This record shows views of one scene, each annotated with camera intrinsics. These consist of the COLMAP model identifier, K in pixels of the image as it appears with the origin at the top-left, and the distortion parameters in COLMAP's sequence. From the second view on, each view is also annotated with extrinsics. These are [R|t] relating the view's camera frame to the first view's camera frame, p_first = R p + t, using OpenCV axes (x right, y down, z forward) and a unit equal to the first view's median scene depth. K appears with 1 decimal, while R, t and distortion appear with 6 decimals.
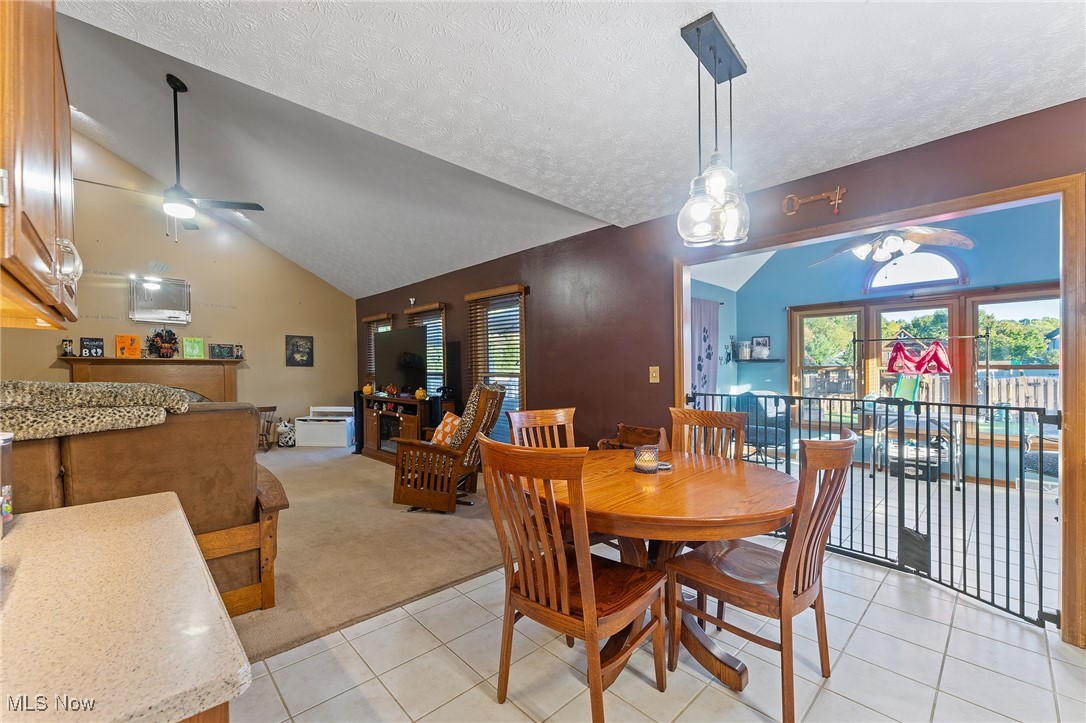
lens RADIAL K [[431.7, 0, 529.2], [0, 431.7, 385.3], [0, 0, 1]] dist [0.002965, -0.000107]
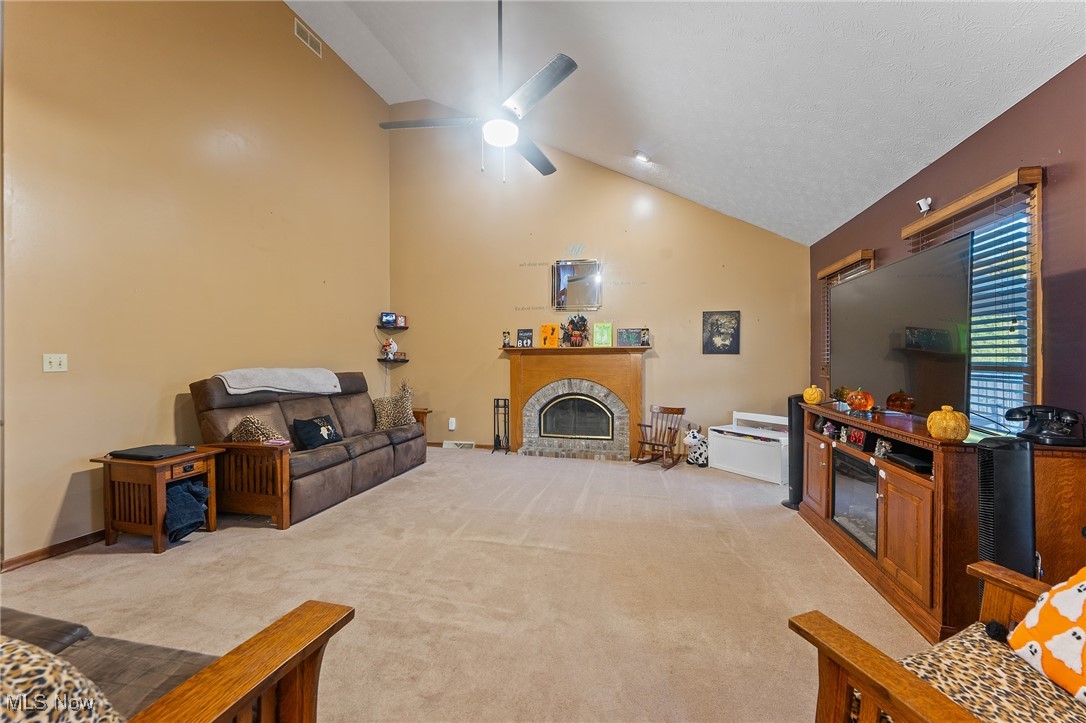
lens RADIAL K [[431.7, 0, 548.9], [0, 431.7, 365.8], [0, 0, 1]] dist [0.002965, -0.000107]
pose [[0.559879, 0.007293, -0.828542, -0.114477], [-0.022993, 0.999713, -0.006738, -0.014862], [0.828255, 0.022823, 0.559886, 0.431467]]
